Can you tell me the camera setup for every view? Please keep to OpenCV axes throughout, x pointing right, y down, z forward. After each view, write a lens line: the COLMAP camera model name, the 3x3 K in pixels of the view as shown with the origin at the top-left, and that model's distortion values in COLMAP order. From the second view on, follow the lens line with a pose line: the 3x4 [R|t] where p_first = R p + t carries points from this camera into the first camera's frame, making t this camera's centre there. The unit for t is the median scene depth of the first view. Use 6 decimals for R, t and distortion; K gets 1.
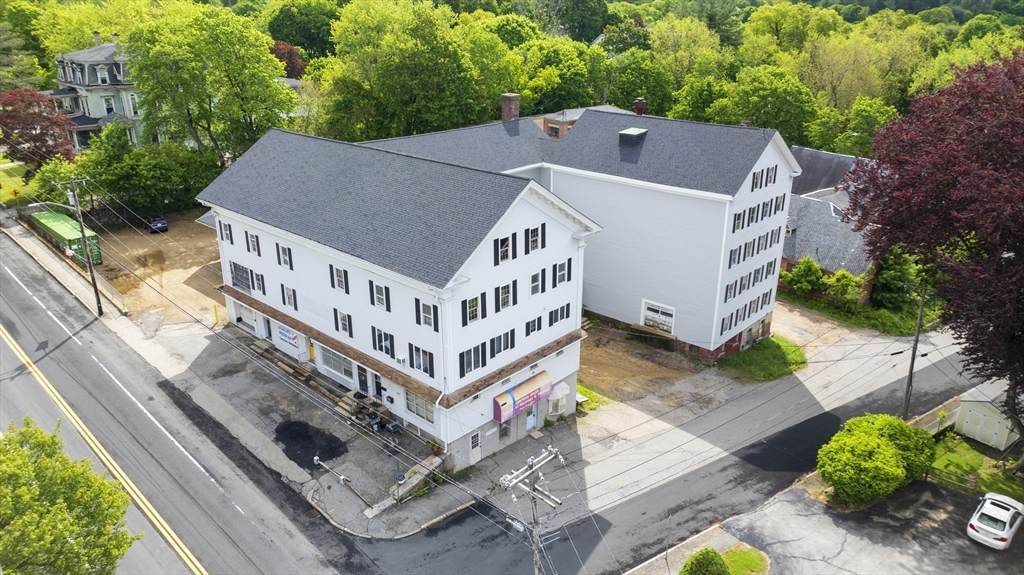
lens RADIAL K [[729.2, 0, 512.0], [0, 729.2, 287.5], [0, 0, 1]] dist [-0.037717, -0.001326]
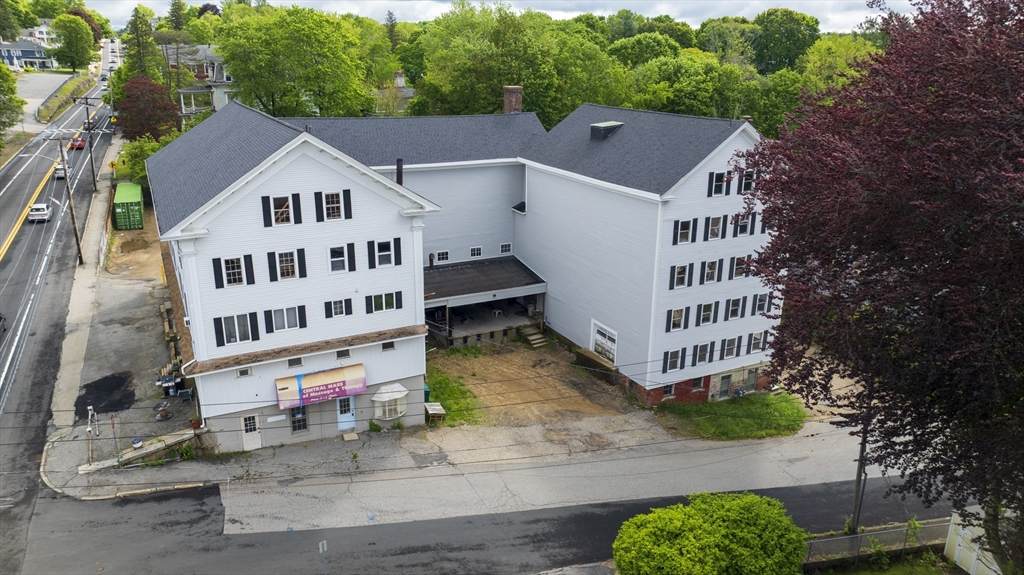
lens RADIAL K [[729.2, 0, 512.0], [0, 729.2, 287.5], [0, 0, 1]] dist [-0.037717, -0.001326]
pose [[0.937598, 0.113440, -0.328696, 0.498822], [-0.133340, 0.990320, -0.038569, 0.033475], [0.321138, 0.079991, 0.943648, 0.233405]]
